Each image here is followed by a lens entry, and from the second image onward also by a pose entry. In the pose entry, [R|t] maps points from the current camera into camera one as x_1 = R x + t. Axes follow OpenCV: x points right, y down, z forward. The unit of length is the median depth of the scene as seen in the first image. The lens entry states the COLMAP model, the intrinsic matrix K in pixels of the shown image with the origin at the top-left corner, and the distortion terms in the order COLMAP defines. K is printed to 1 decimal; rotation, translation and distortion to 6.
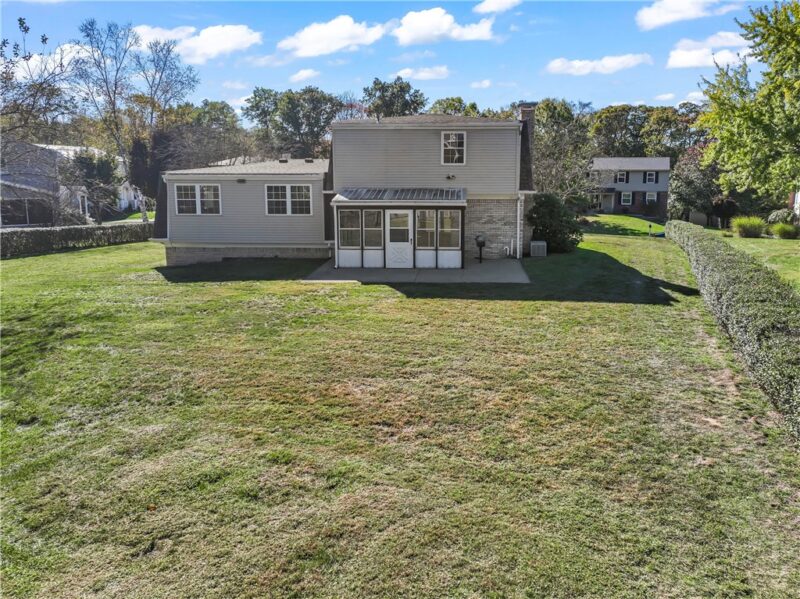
lens RADIAL K [[575.6, 0, 411.4], [0, 575.6, 299.7], [0, 0, 1]] dist [-0.008031, 0.002423]
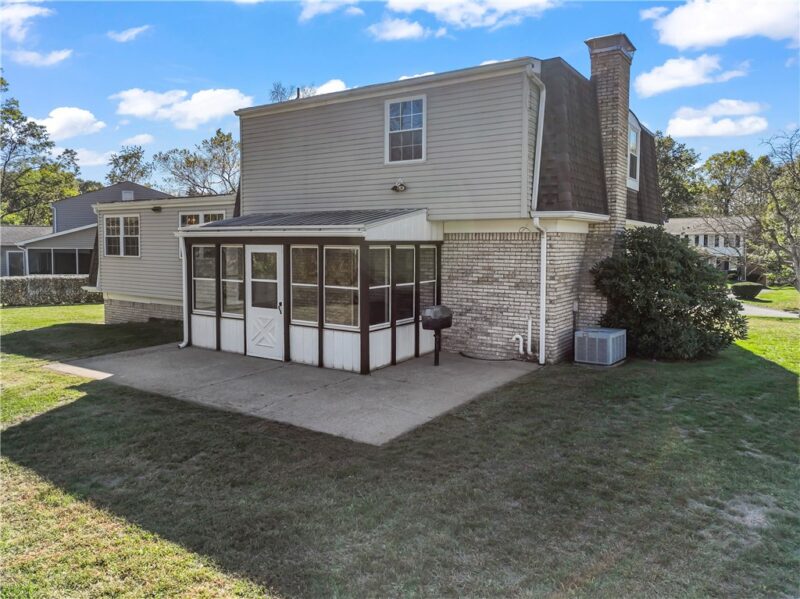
lens RADIAL K [[575.6, 0, 411.4], [0, 575.6, 299.7], [0, 0, 1]] dist [-0.008031, 0.002423]
pose [[0.877542, 0.053211, -0.476538, 0.322160], [-0.115443, 0.988036, -0.102262, -0.066133], [0.465395, 0.144752, 0.873186, 0.580571]]
